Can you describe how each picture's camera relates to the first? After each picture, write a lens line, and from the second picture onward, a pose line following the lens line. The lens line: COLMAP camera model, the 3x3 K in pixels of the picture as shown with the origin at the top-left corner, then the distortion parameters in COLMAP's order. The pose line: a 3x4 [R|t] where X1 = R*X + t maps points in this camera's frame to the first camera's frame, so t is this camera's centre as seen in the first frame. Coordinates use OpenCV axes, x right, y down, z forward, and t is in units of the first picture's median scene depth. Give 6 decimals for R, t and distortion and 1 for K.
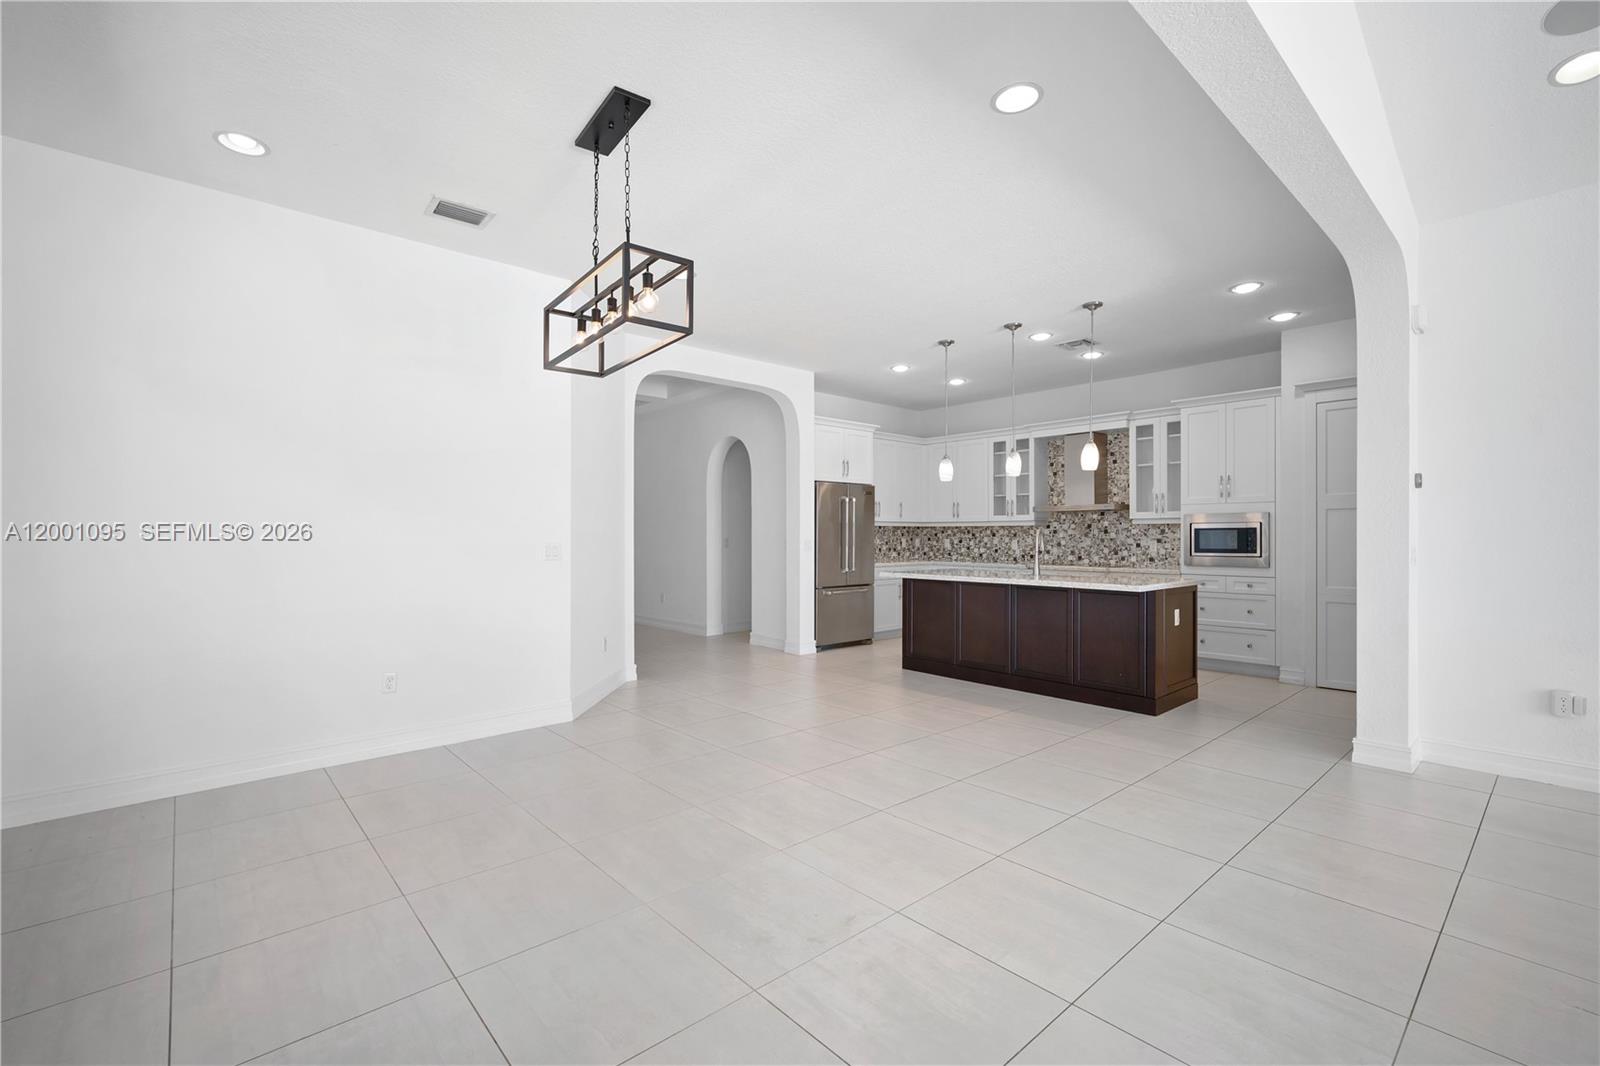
lens RADIAL K [[691.5, 0, 784.9], [0, 691.5, 533.4], [0, 0, 1]] dist [-0.022468, -0.000104]
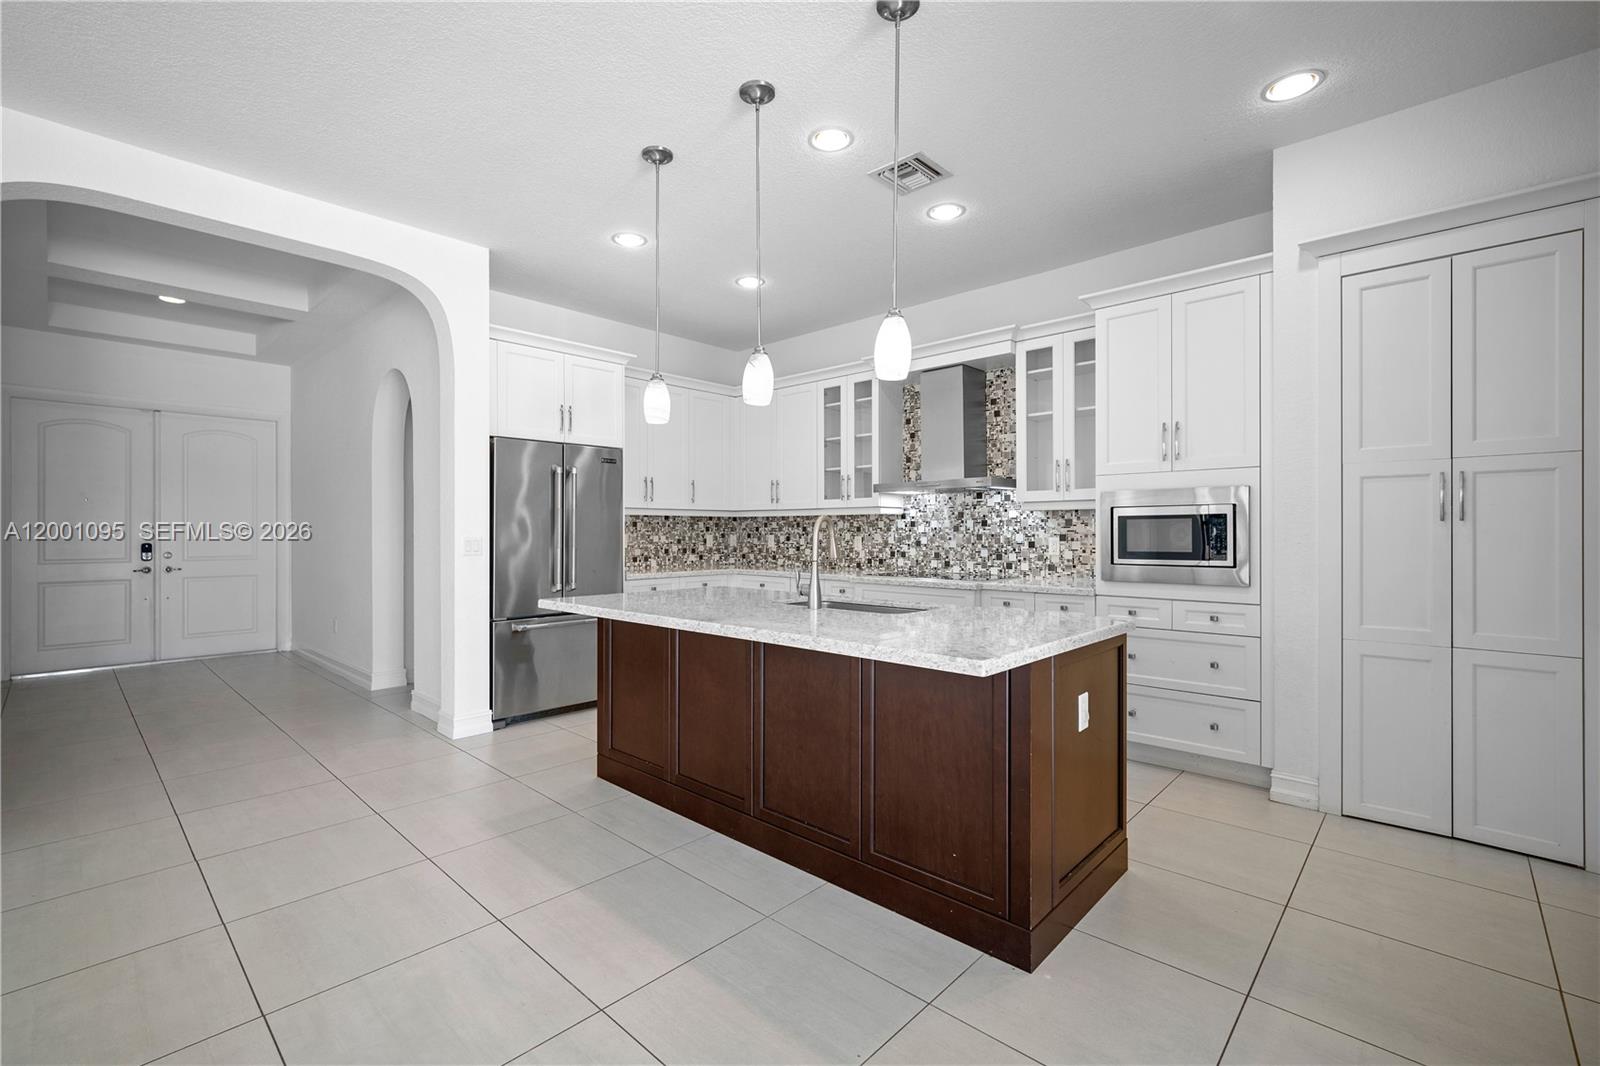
lens RADIAL K [[697.5, 0, 788.6], [0, 697.5, 529.4], [0, 0, 1]] dist [-0.009323, 0.000049]
pose [[0.994896, -0.000789, 0.100905, 0.214753], [0.000827, 1.000000, -0.000333, 0.003029], [-0.100905, 0.000415, 0.994896, 0.364827]]
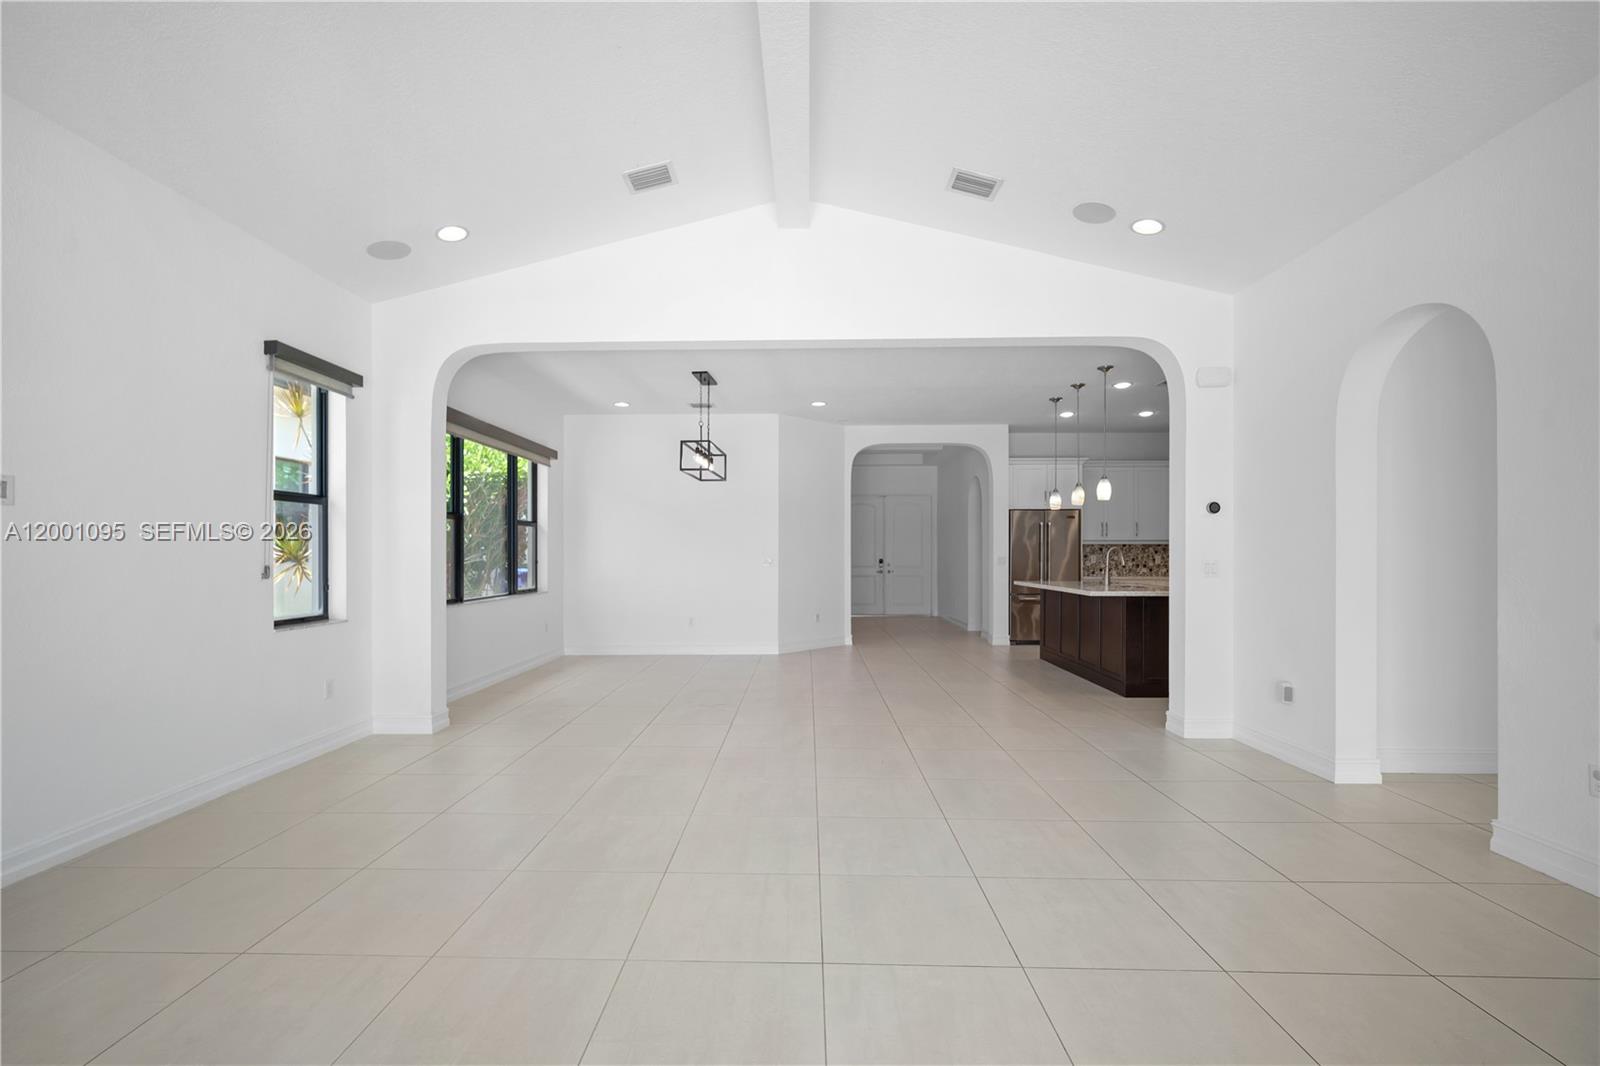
lens RADIAL K [[706.1, 0, 798.5], [0, 706.1, 549.4], [0, 0, 1]] dist [-0.006852, 0.000120]
pose [[0.746032, -0.005403, -0.665888, 0.574498], [0.003277, 0.999985, -0.004442, 0.000910], [0.665902, 0.001132, 0.746039, -0.212198]]
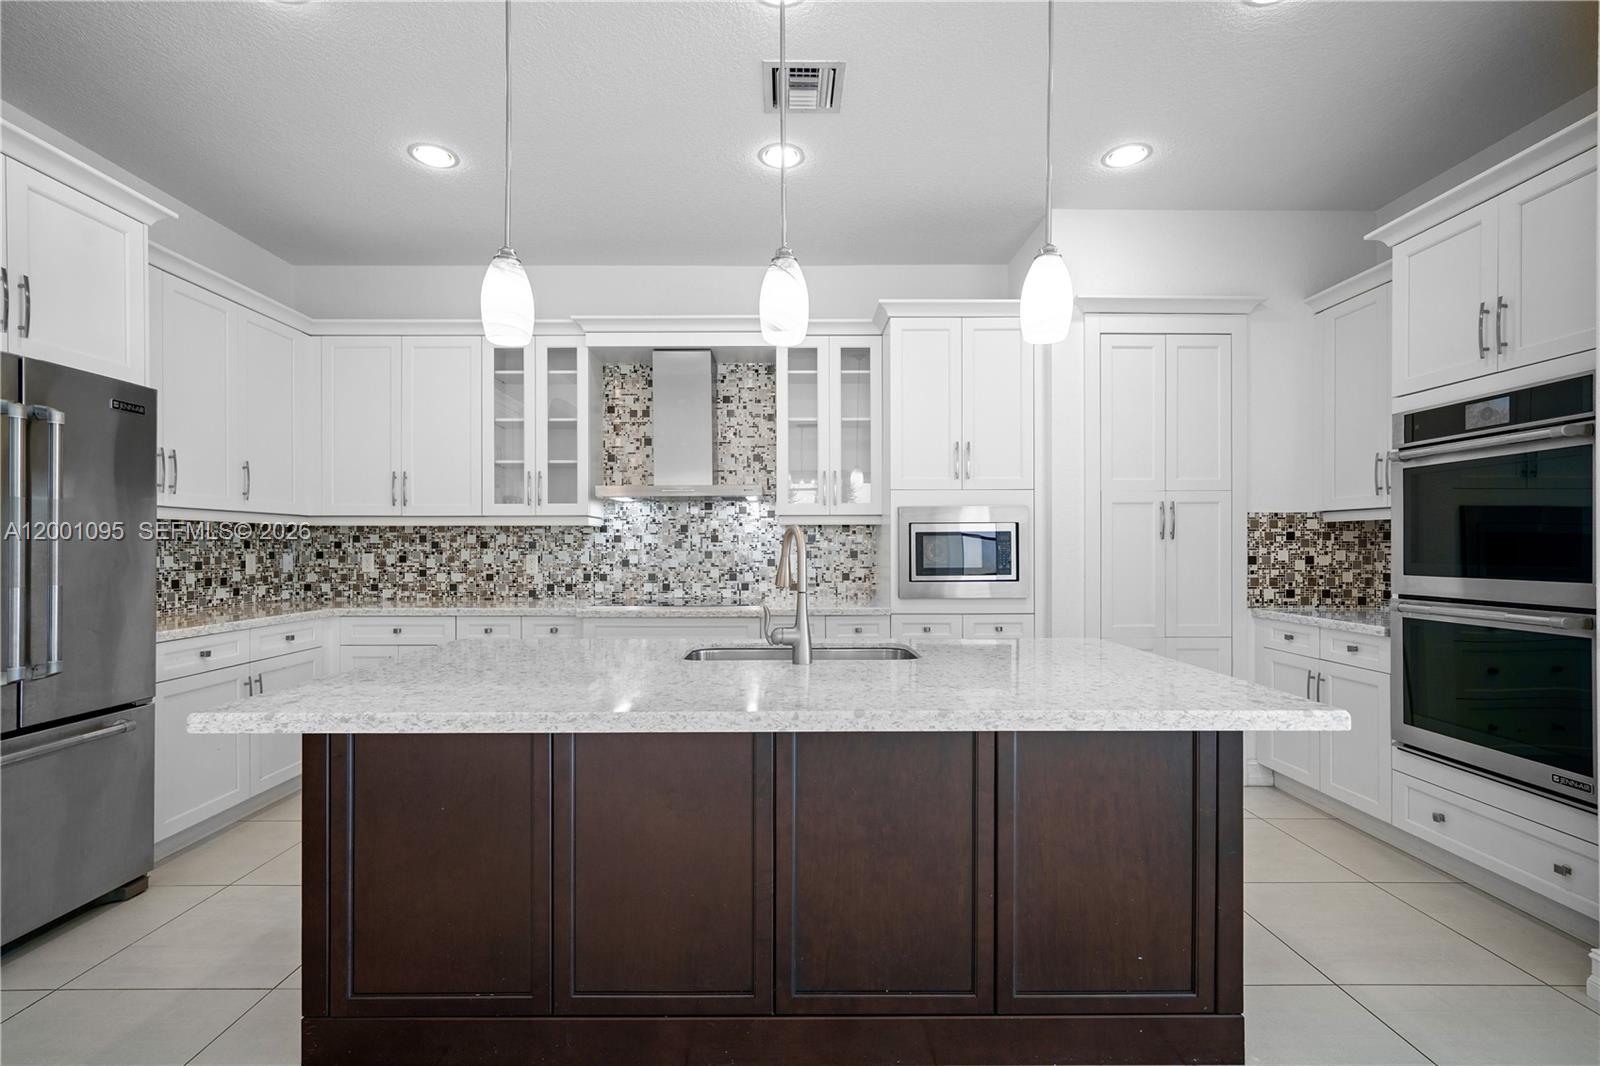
lens RADIAL K [[706.1, 0, 798.5], [0, 706.1, 549.4], [0, 0, 1]] dist [-0.006852, 0.000120]
pose [[0.645868, -0.004006, 0.763438, 0.074263], [-0.000074, 0.999986, 0.005309, 0.002890], [-0.763449, -0.003485, 0.645859, 0.567167]]
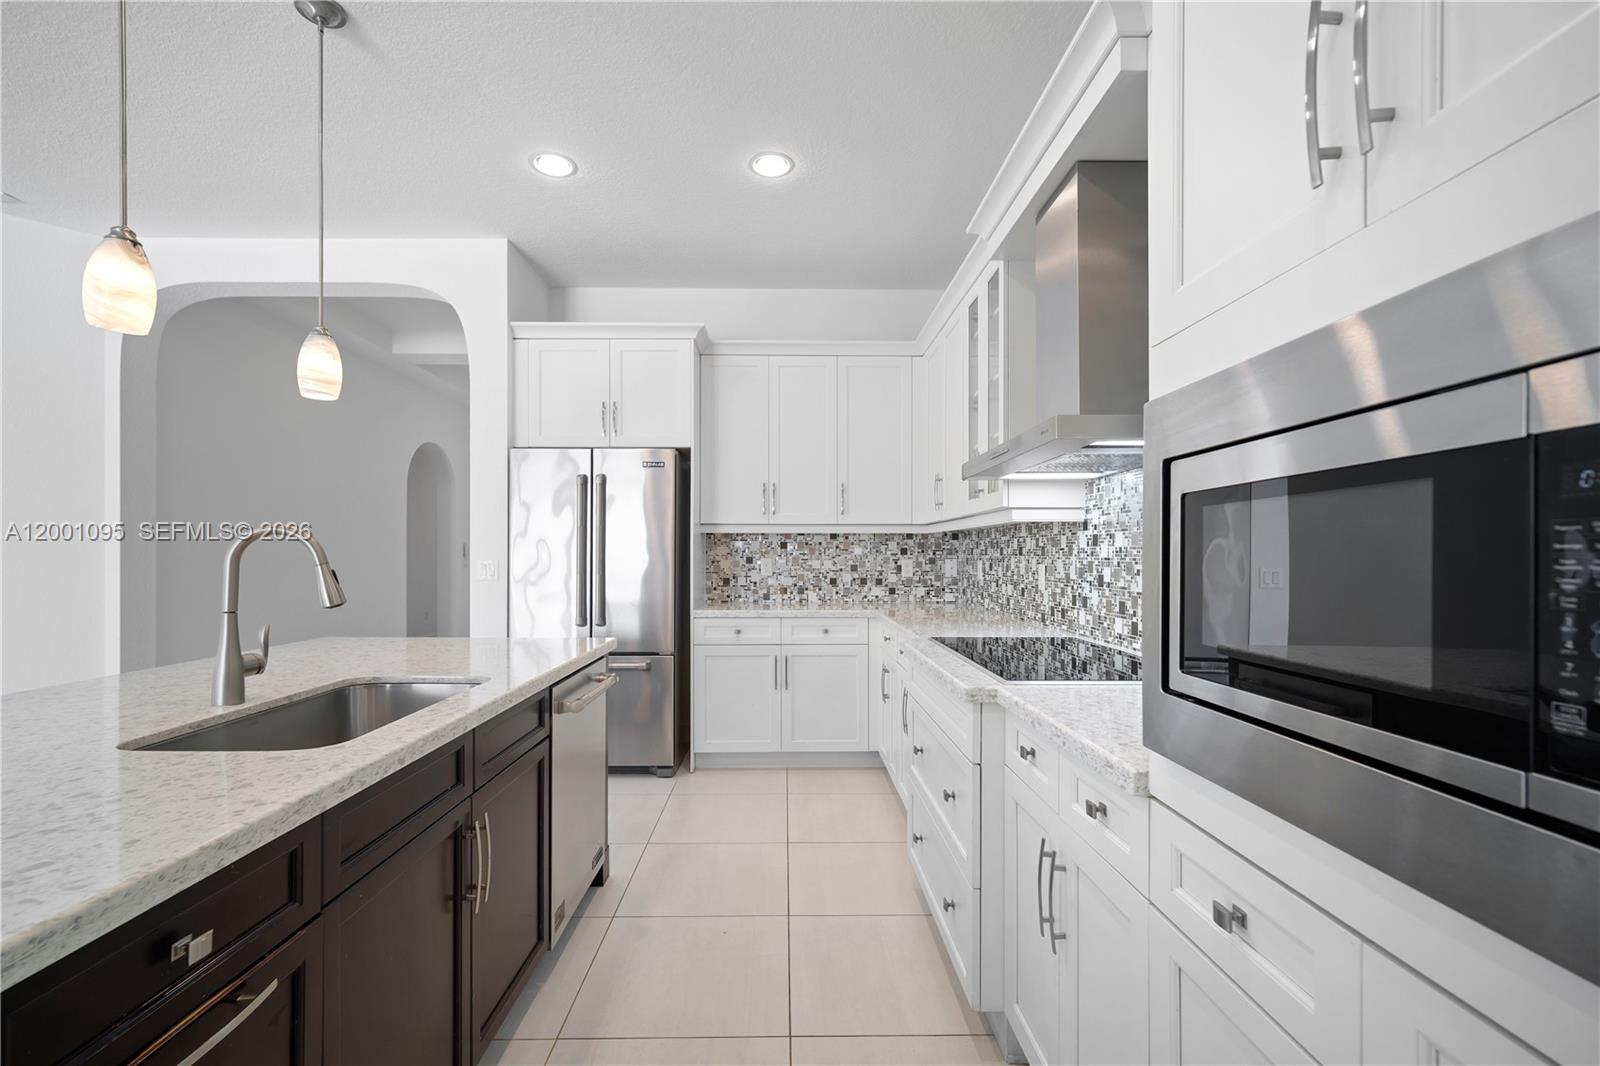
lens RADIAL K [[706.1, 0, 798.5], [0, 706.1, 549.4], [0, 0, 1]] dist [-0.006852, 0.000120]
pose [[0.765753, -0.003396, -0.643126, 0.513005], [-0.000055, 0.999986, -0.005346, 0.003712], [0.643135, 0.004129, 0.765742, 0.684401]]
